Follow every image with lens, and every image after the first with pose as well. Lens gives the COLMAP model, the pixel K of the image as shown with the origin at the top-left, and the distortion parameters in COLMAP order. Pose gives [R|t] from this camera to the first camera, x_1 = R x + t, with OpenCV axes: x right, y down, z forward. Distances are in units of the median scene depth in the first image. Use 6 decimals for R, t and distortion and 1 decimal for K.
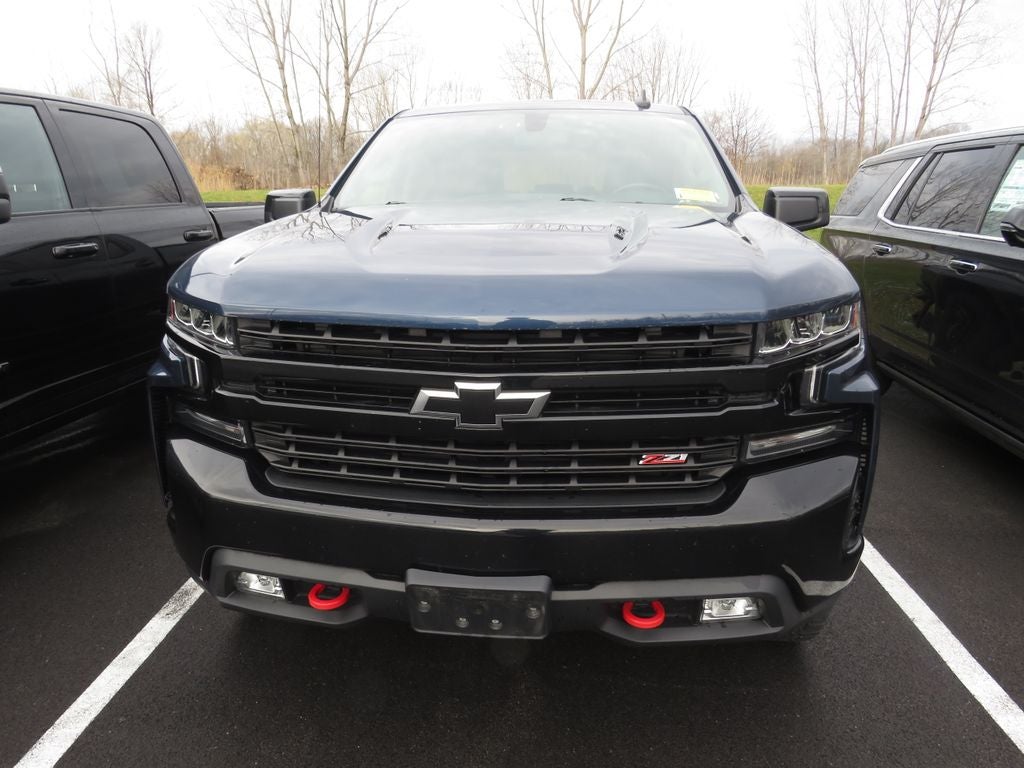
lens RADIAL K [[744.6, 0, 504.7], [0, 744.6, 390.9], [0, 0, 1]] dist [-0.035945, -0.001050]
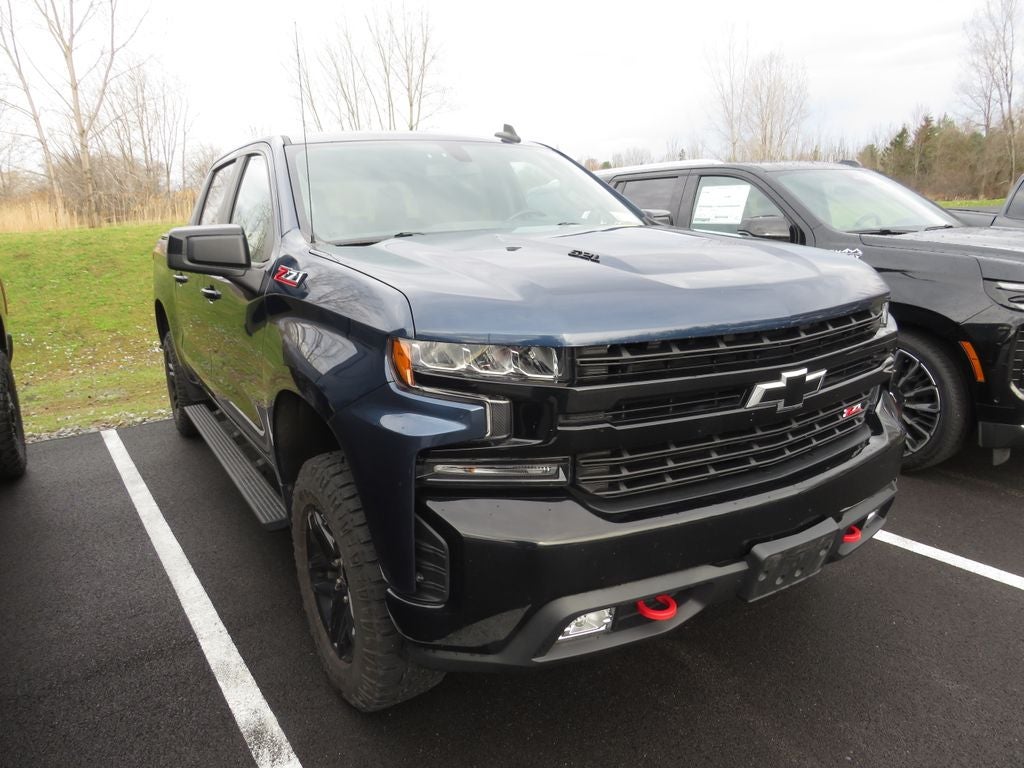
lens RADIAL K [[738.6, 0, 512.0], [0, 738.6, 384.0], [0, 0, 1]] dist [-0.035753, 0.007173]
pose [[0.790123, -0.156786, 0.592557, -1.003627], [0.184625, 0.982712, 0.013837, -0.081726], [-0.584482, 0.098469, 0.805410, 0.284471]]
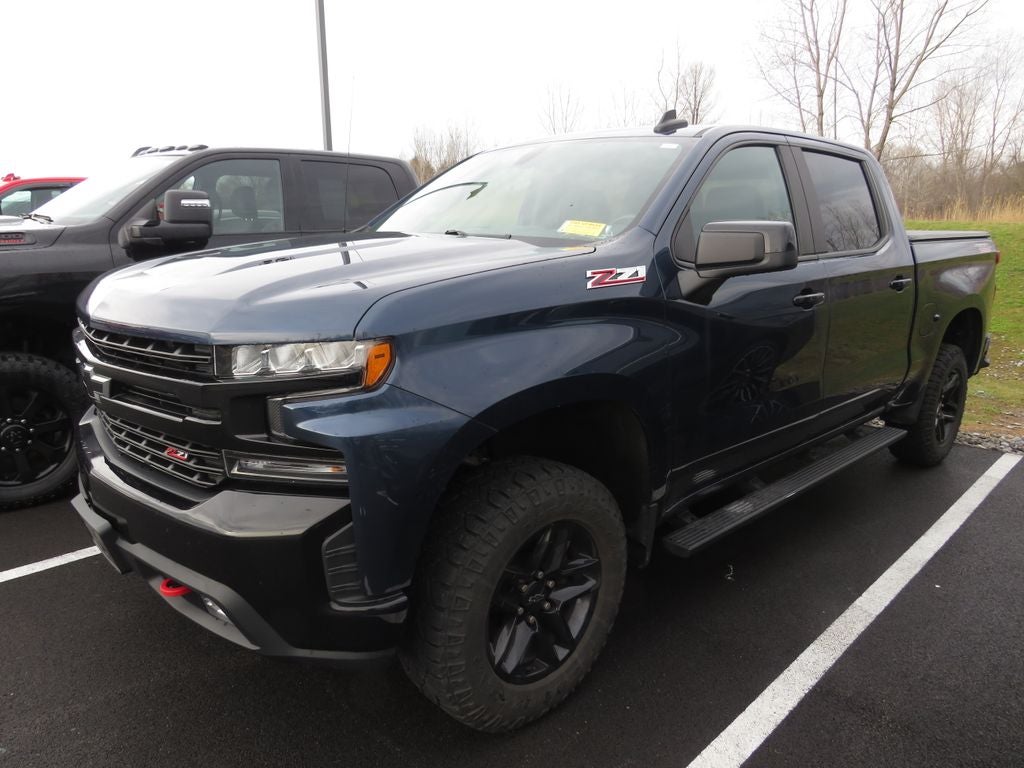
lens RADIAL K [[740.7, 0, 506.8], [0, 740.7, 389.5], [0, 0, 1]] dist [-0.041289, 0.021821]
pose [[0.751134, 0.152155, -0.642376, 1.281141], [-0.175492, 0.984086, 0.027889, -0.125322], [0.636397, 0.091783, 0.765882, 0.422058]]
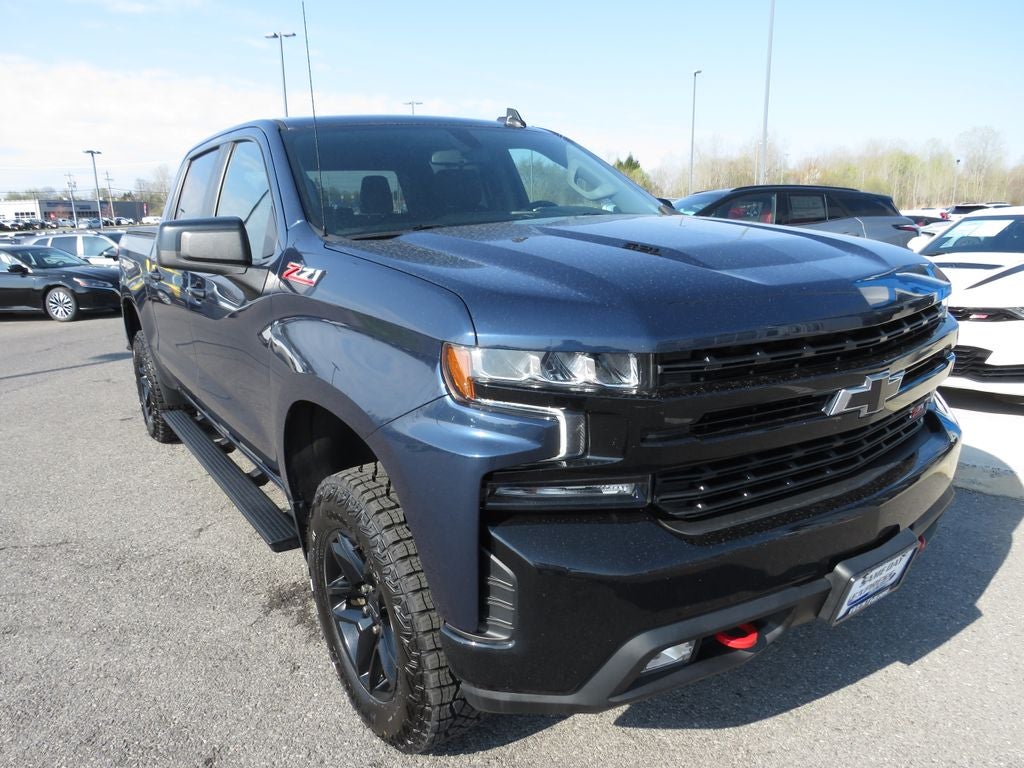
lens RADIAL K [[740.7, 0, 506.8], [0, 740.7, 389.5], [0, 0, 1]] dist [-0.041289, 0.021821]
pose [[0.757628, -0.183111, 0.626474, -1.039895], [0.201476, 0.978577, 0.042372, -0.130157], [-0.620812, 0.094117, 0.778290, 0.449756]]
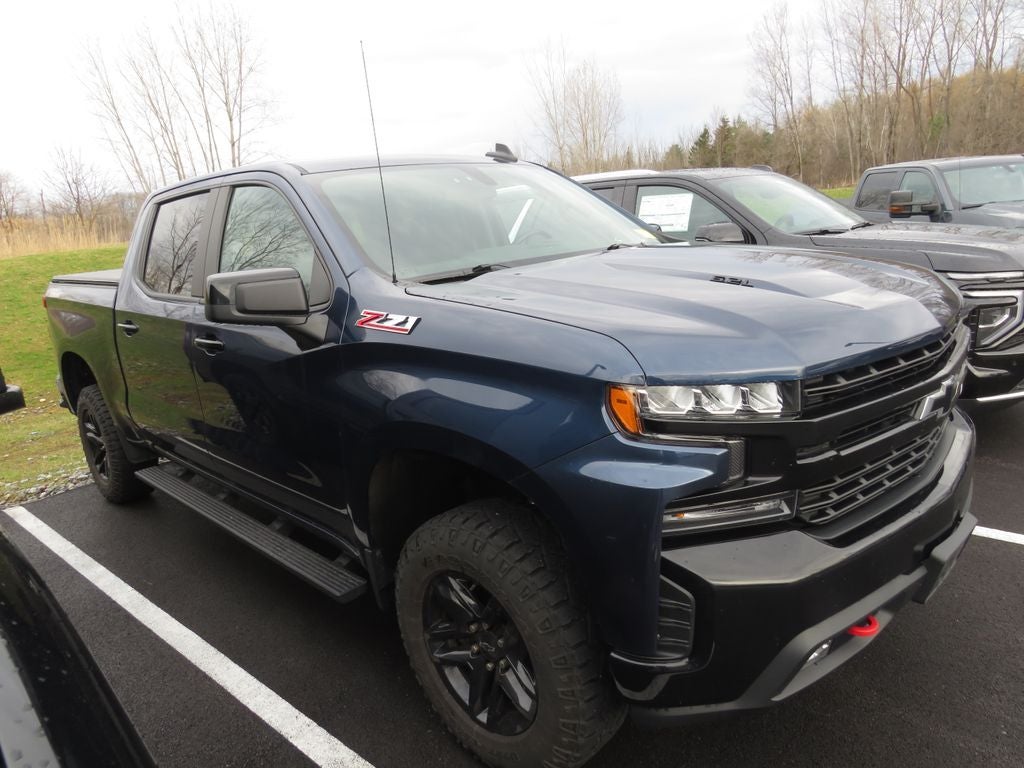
lens RADIAL K [[740.7, 0, 506.8], [0, 740.7, 389.5], [0, 0, 1]] dist [-0.041289, 0.021821]
pose [[0.633074, -0.222584, 0.741400, -1.303531], [0.272095, 0.960636, 0.056064, -0.241627], [-0.724694, 0.166238, 0.668717, 0.651626]]
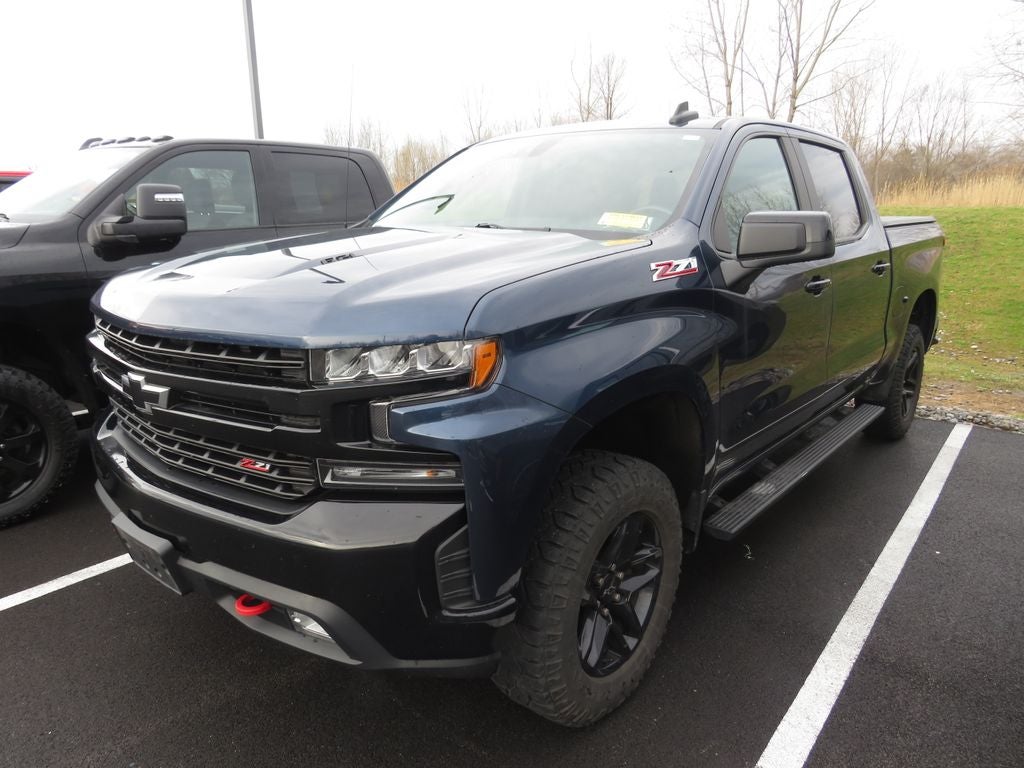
lens RADIAL K [[740.7, 0, 506.8], [0, 740.7, 389.5], [0, 0, 1]] dist [-0.041289, 0.021821]
pose [[0.823493, 0.130817, -0.552038, 1.070346], [-0.141219, 0.989691, 0.023866, -0.094570], [0.549469, 0.058305, 0.833477, 0.278204]]
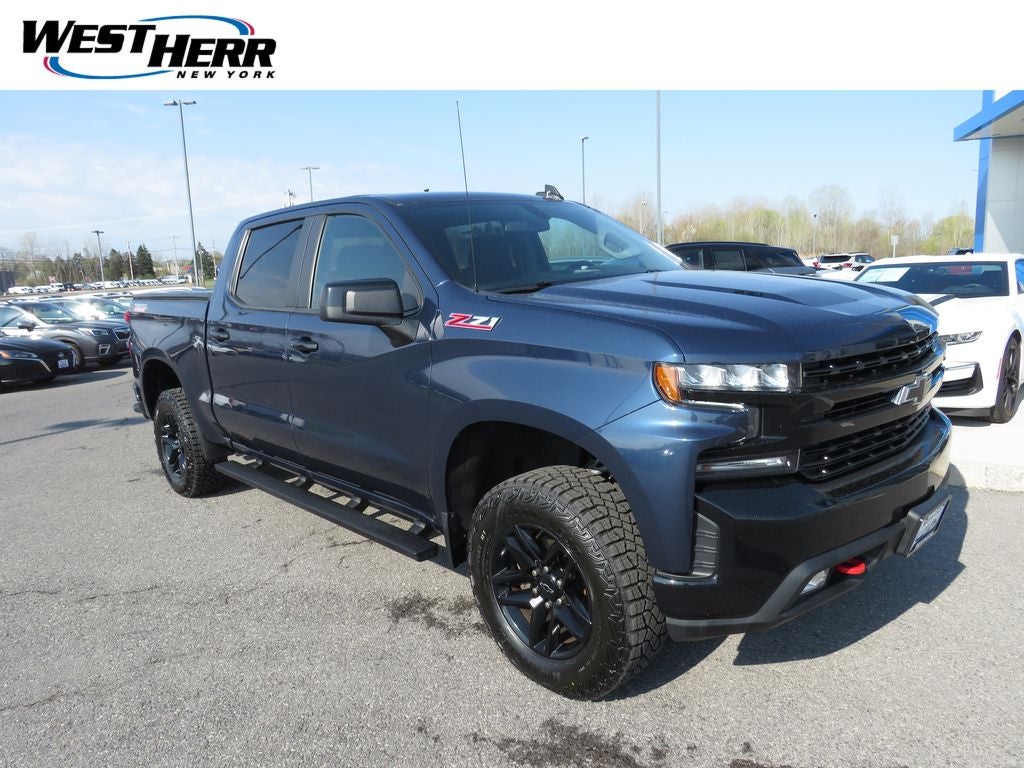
lens RADIAL K [[744.6, 0, 504.7], [0, 744.6, 390.9], [0, 0, 1]] dist [-0.035945, -0.001050]
pose [[0.650799, -0.167698, 0.740499, -1.622336], [0.248961, 0.968513, 0.000532, -0.179941], [-0.717272, 0.184009, 0.672058, 0.535456]]
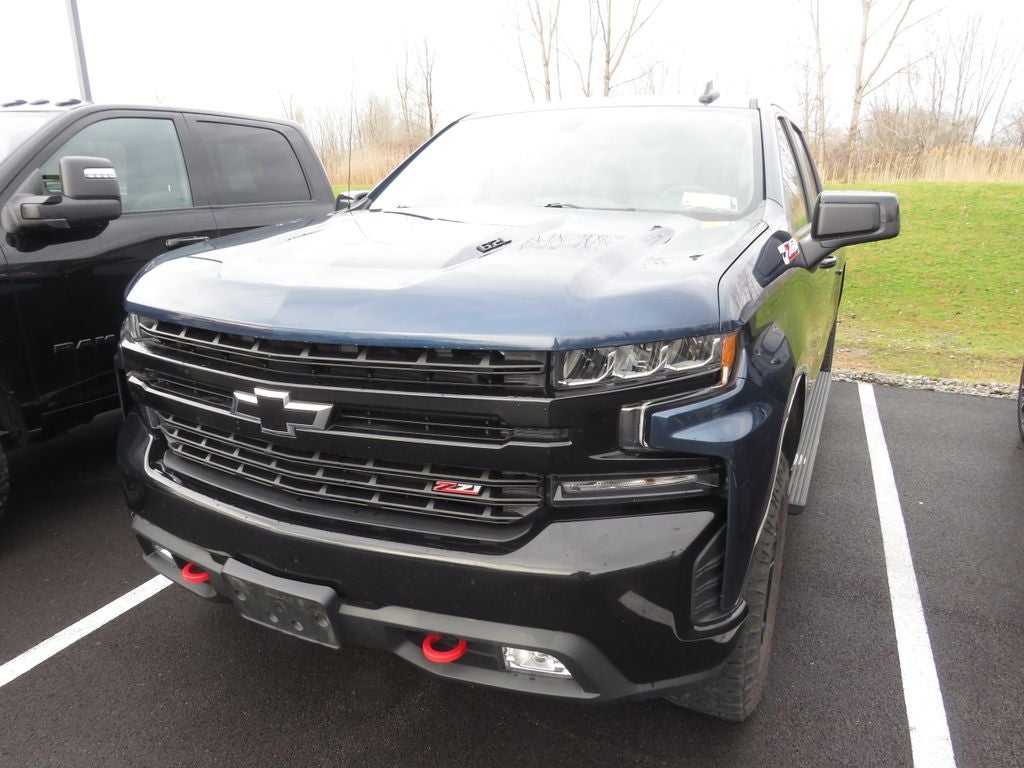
lens RADIAL K [[744.6, 0, 504.7], [0, 744.6, 390.9], [0, 0, 1]] dist [-0.035945, -0.001050]
pose [[0.938267, 0.090638, -0.333827, 0.555151], [-0.087595, 0.995862, 0.024190, -0.057430], [0.334638, 0.006545, 0.942324, 0.125463]]
